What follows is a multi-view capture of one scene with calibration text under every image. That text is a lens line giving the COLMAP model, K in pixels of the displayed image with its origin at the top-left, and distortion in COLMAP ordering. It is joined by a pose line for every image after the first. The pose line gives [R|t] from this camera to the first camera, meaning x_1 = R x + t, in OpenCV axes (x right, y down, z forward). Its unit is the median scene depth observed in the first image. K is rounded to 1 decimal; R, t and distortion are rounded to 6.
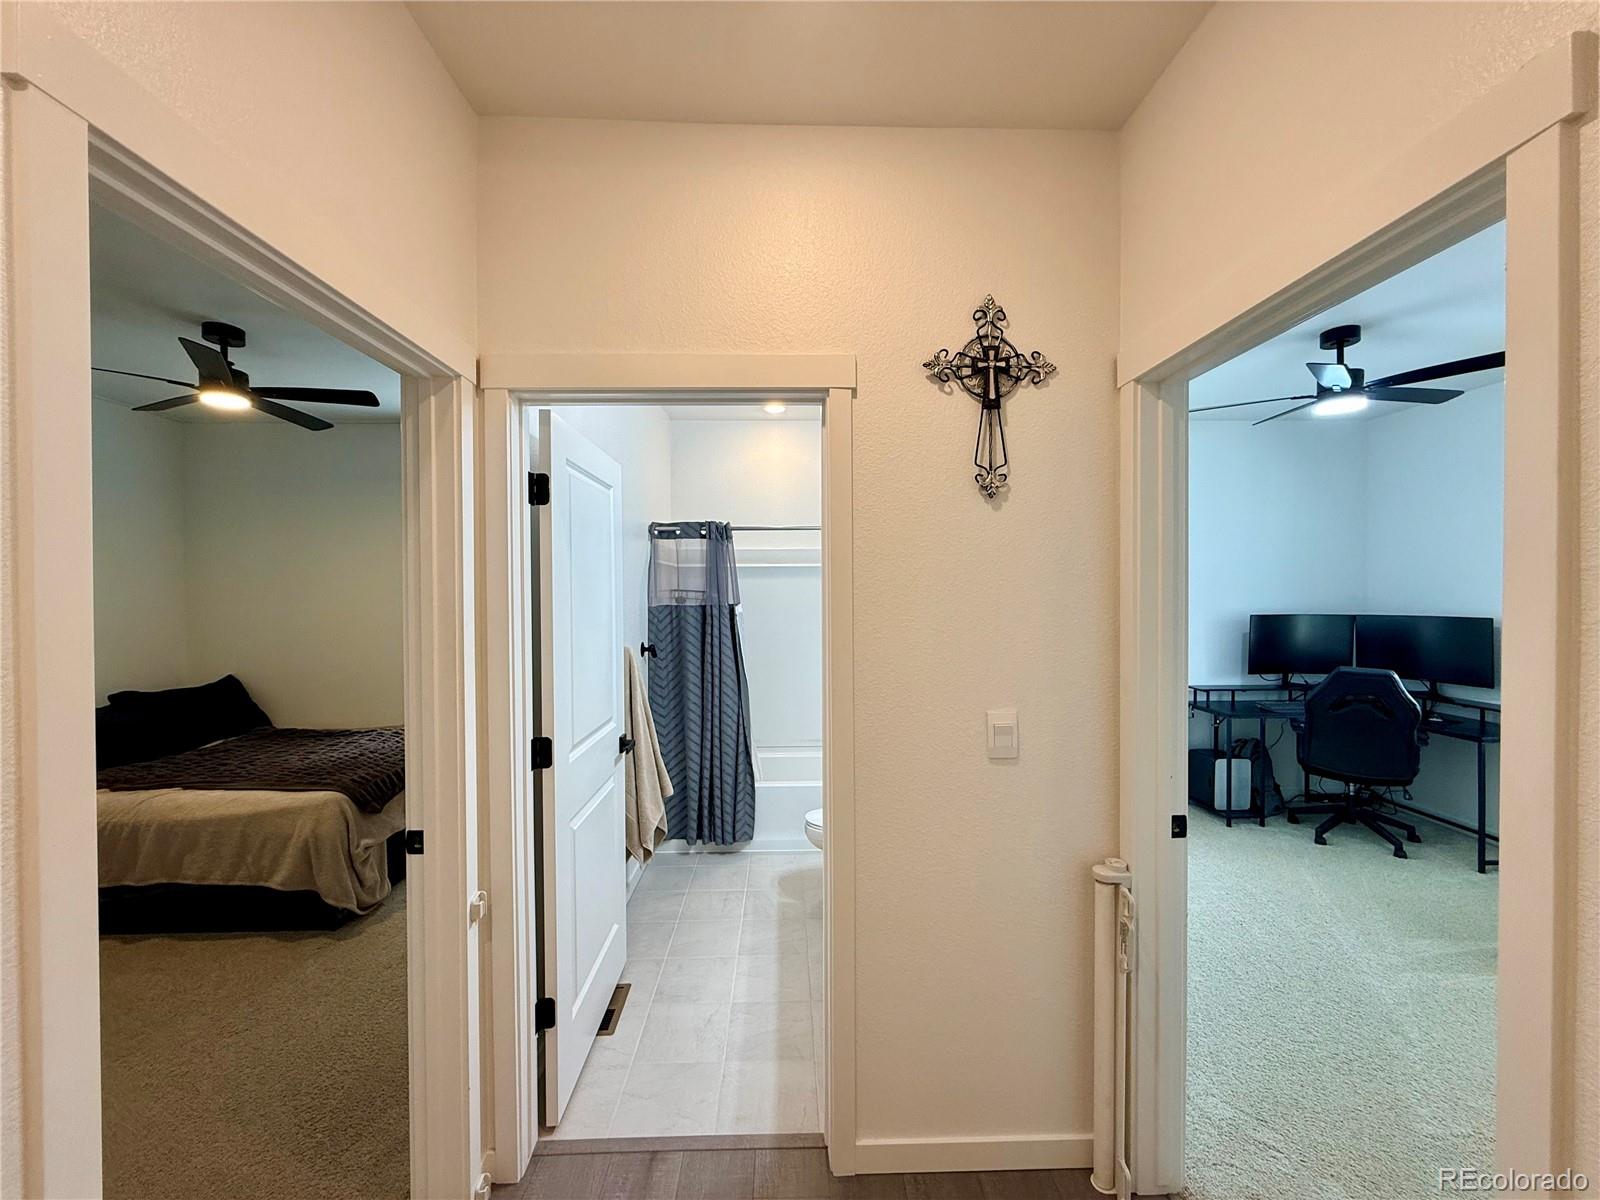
lens RADIAL K [[637.1, 0, 798.6], [0, 637.1, 598.5], [0, 0, 1]] dist [-0.000562, -0.000047]
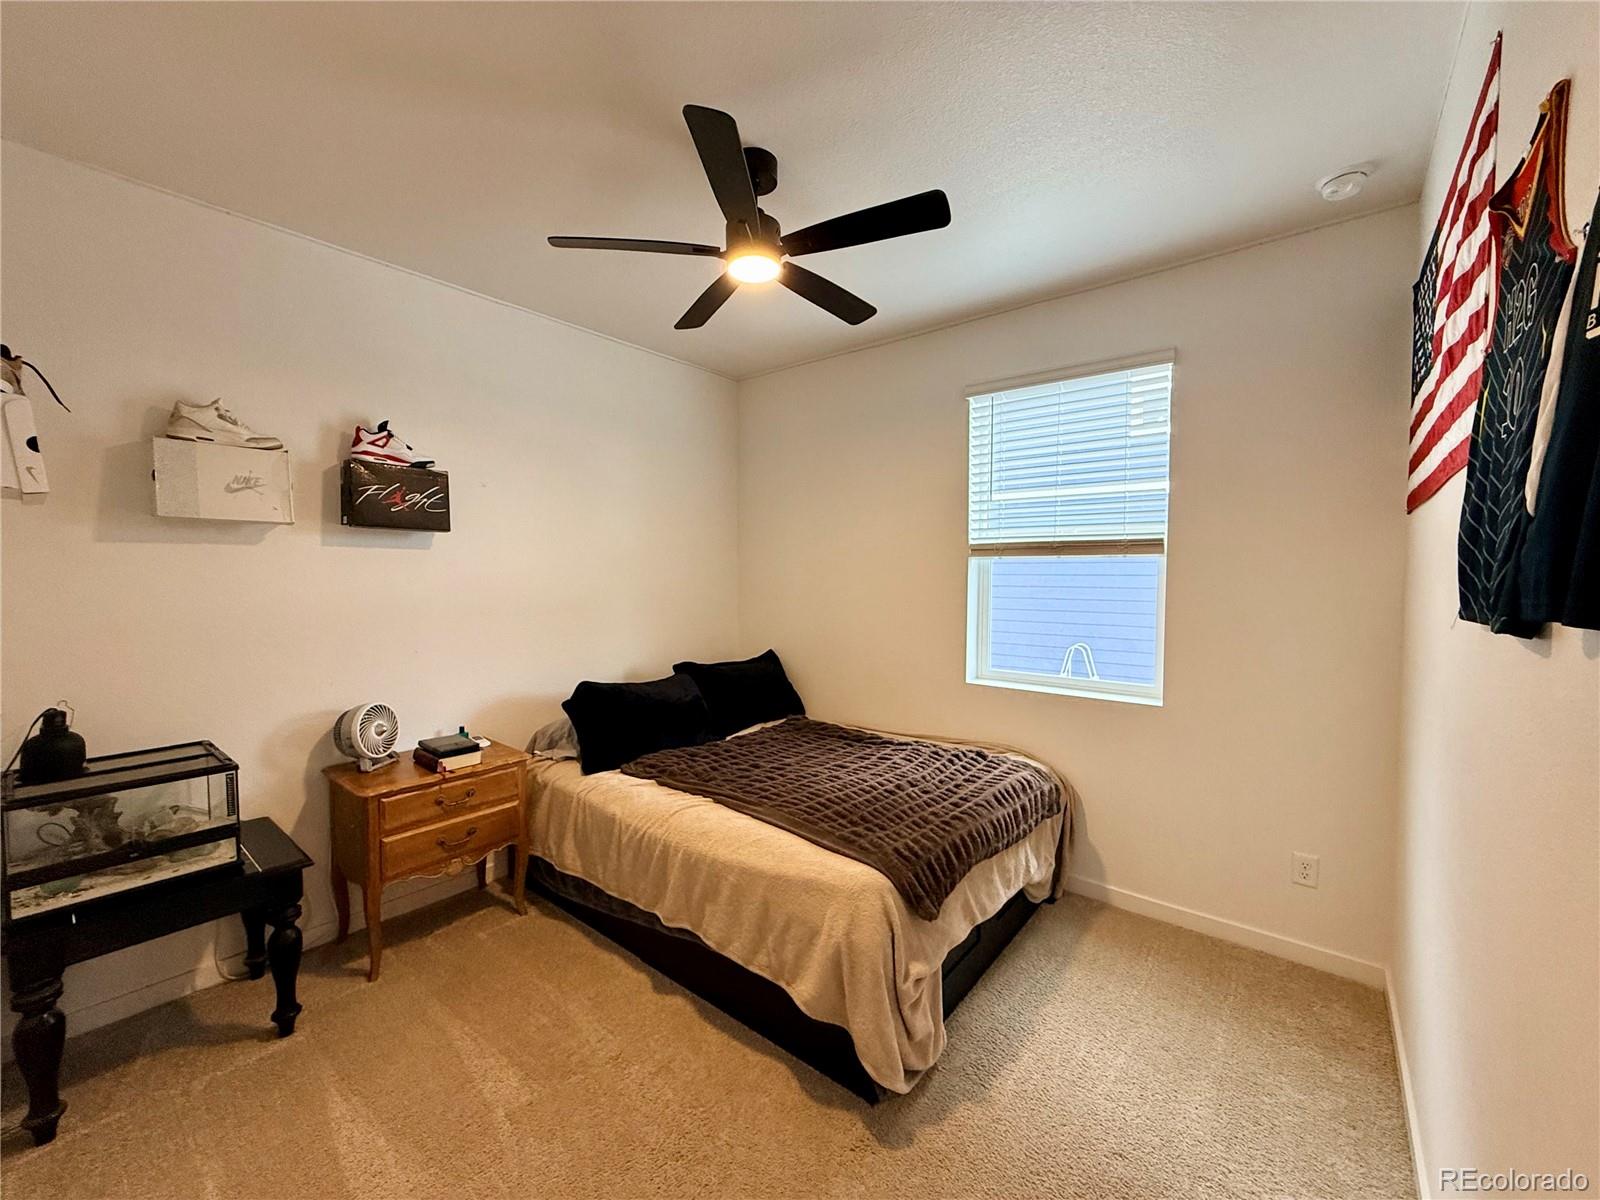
lens RADIAL K [[637.1, 0, 798.6], [0, 637.1, 598.5], [0, 0, 1]] dist [-0.000562, -0.000047]
pose [[0.758315, 0.034130, -0.650994, -0.403894], [-0.014727, 0.999271, 0.035235, 0.018822], [0.651722, -0.017131, 0.758265, 0.502947]]
